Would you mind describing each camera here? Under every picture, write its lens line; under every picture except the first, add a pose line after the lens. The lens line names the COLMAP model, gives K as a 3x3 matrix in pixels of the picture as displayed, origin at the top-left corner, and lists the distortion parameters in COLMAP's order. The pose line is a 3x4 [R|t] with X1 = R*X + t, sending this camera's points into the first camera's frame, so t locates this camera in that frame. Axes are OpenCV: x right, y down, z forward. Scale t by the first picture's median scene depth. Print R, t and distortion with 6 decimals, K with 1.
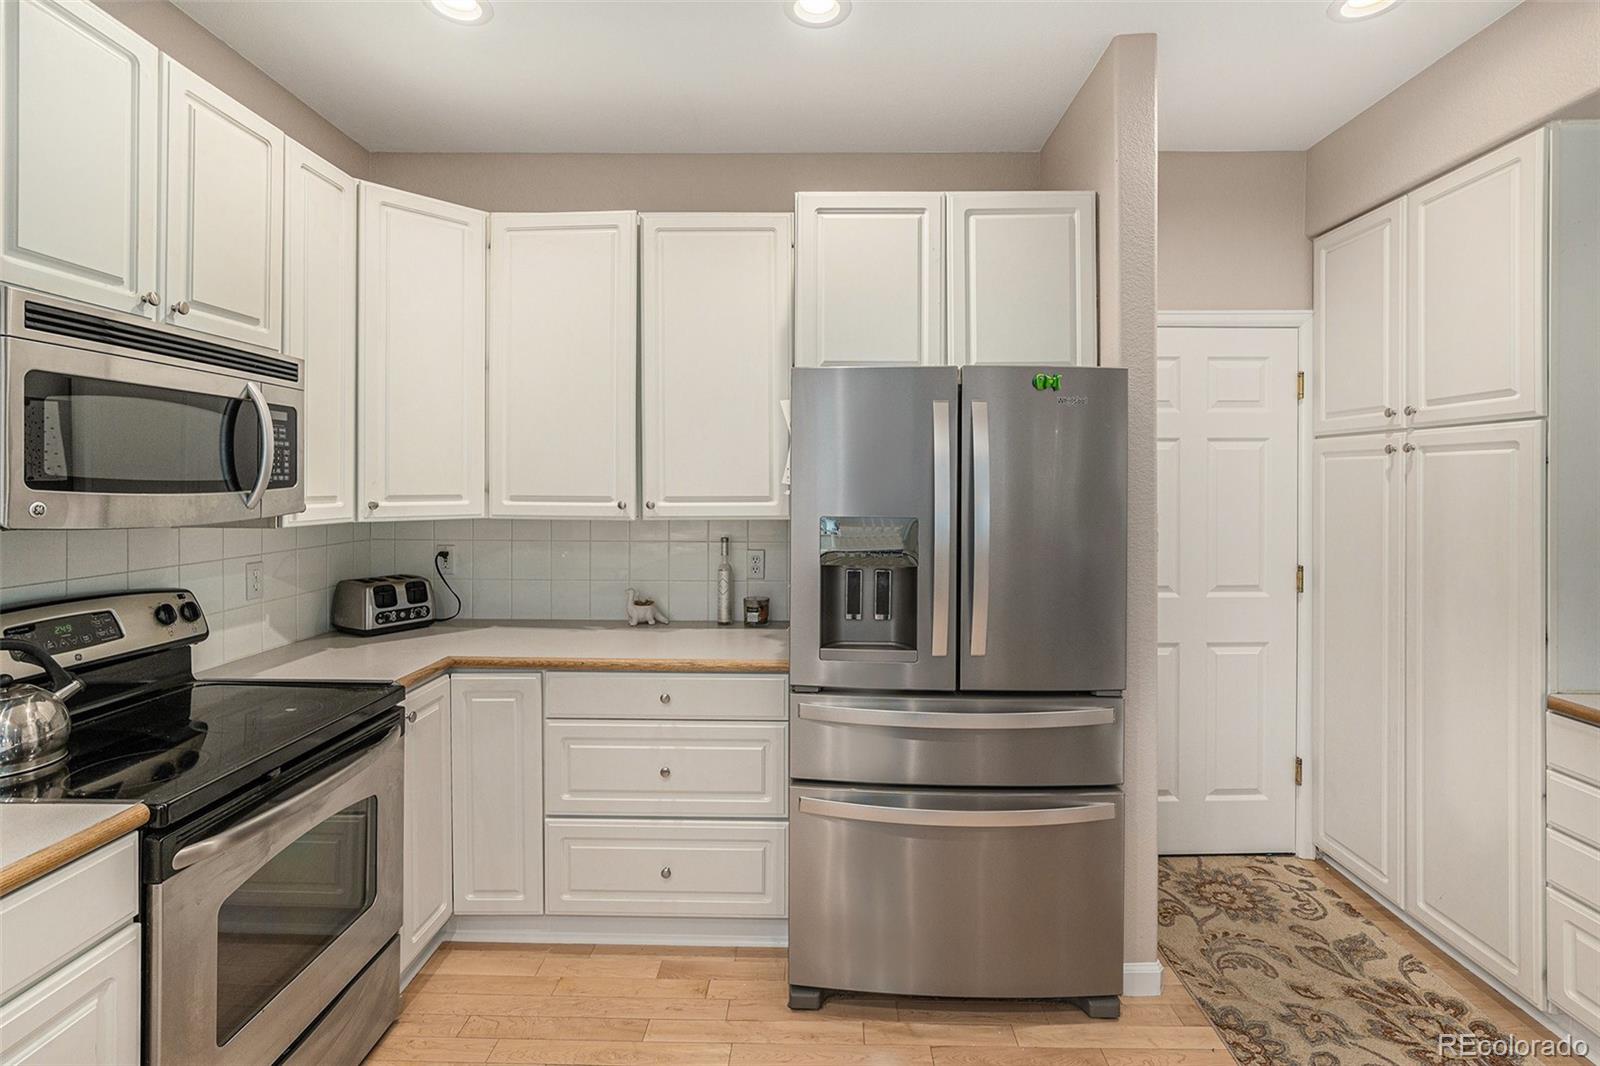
lens RADIAL K [[750.1, 0, 797.9], [0, 750.1, 489.4], [0, 0, 1]] dist [-0.000288, 0.000170]
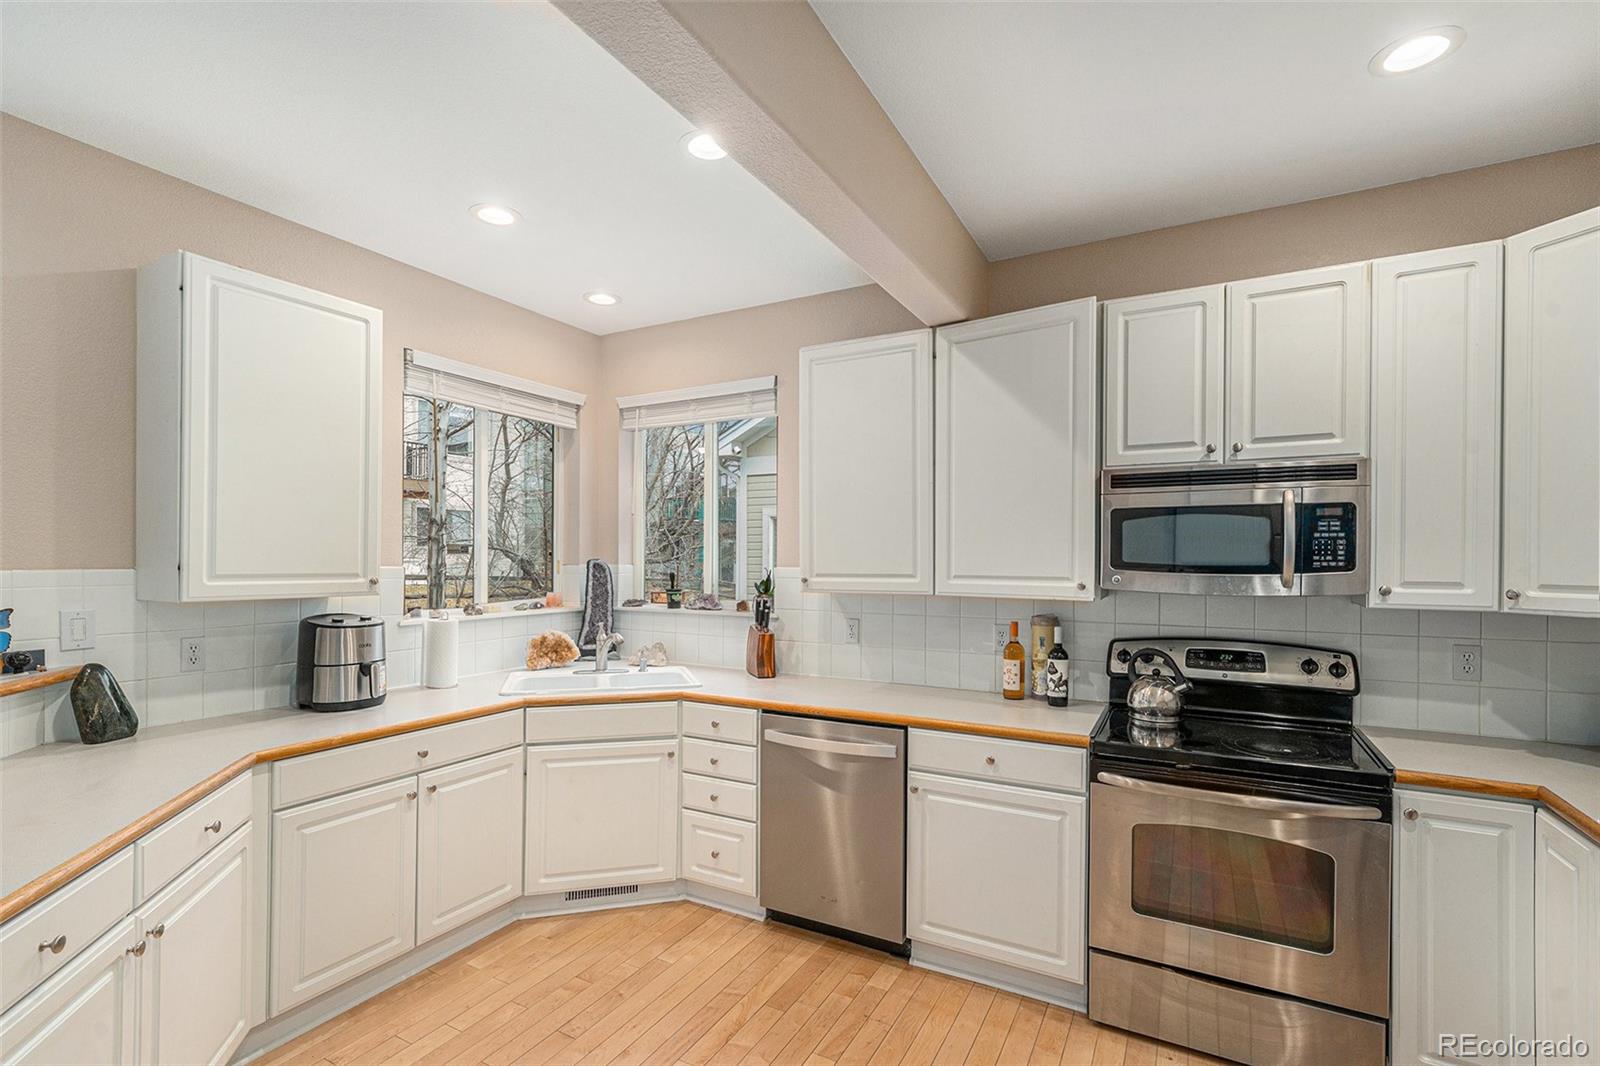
lens RADIAL K [[730.8, 0, 800.4], [0, 730.8, 555.8], [0, 0, 1]] dist [-0.000410, 0.000522]
pose [[-0.466806, -0.008310, -0.884321, 0.677010], [-0.013590, 0.999905, -0.002223, -0.012970], [0.884255, 0.010980, -0.466875, 0.740440]]
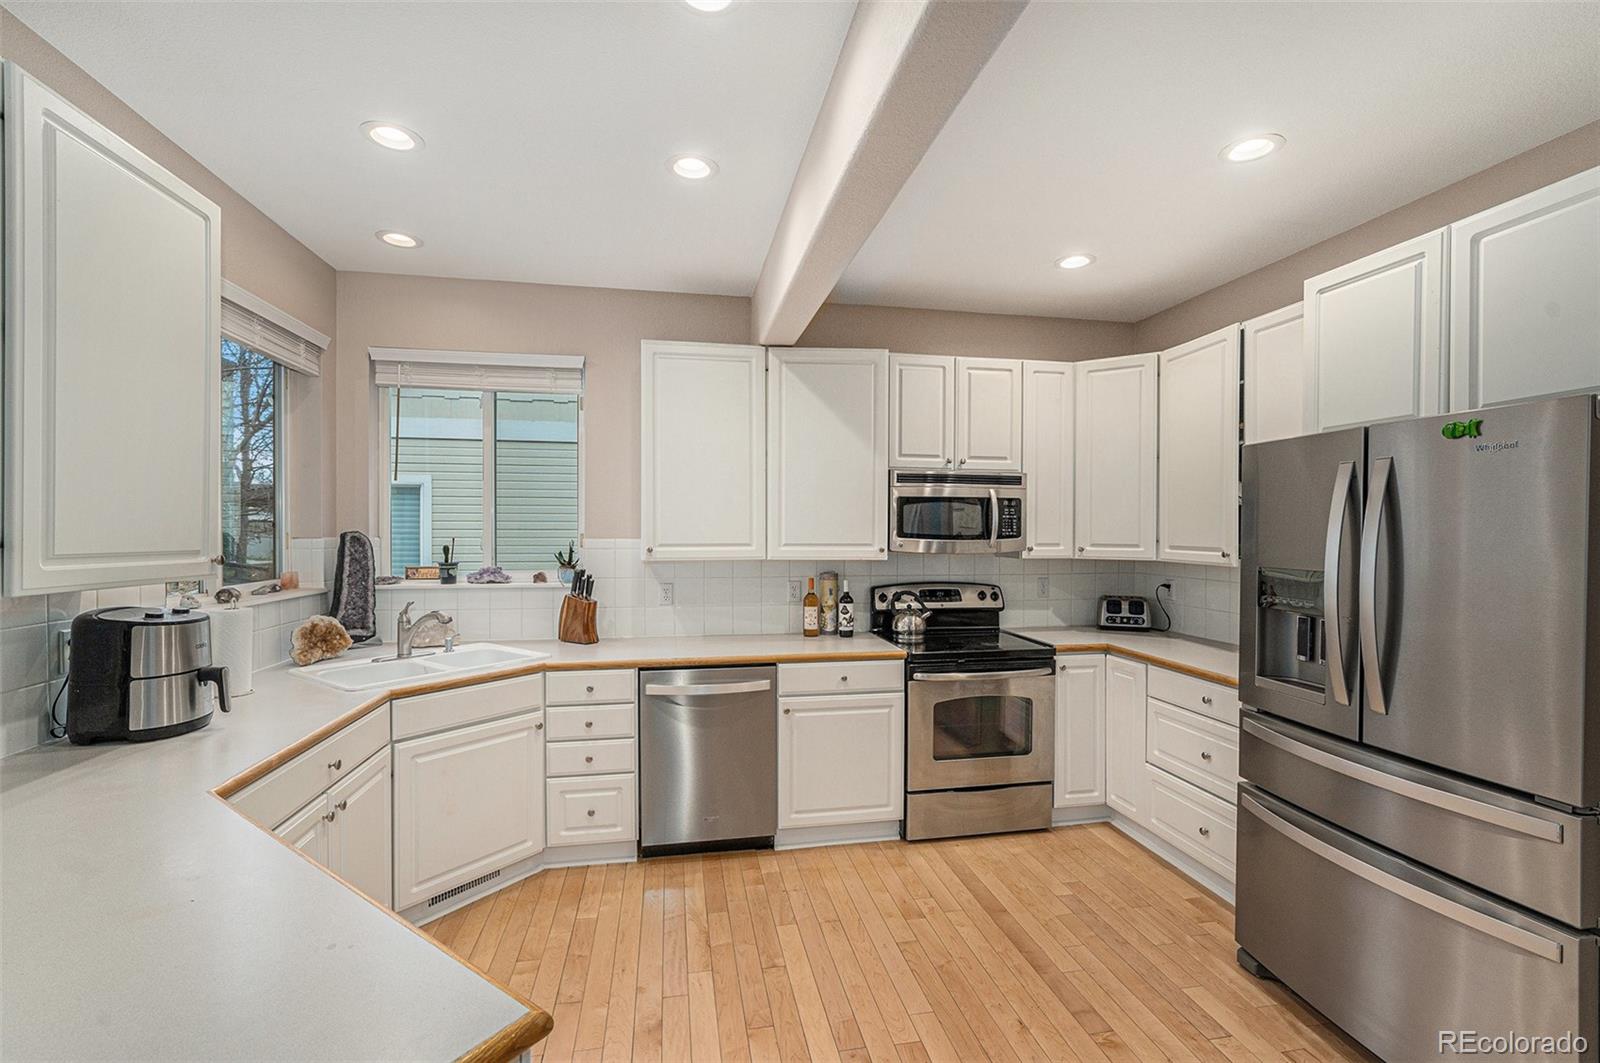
lens RADIAL K [[687.2, 0, 800.0], [0, 687.2, 531.5], [0, 0, 1]] dist [0.000313, -0.000058]
pose [[0.202823, -0.001829, -0.979214, 0.957145], [-0.012013, 0.999918, -0.004356, -0.005515], [0.979142, 0.012647, 0.202785, 0.053563]]
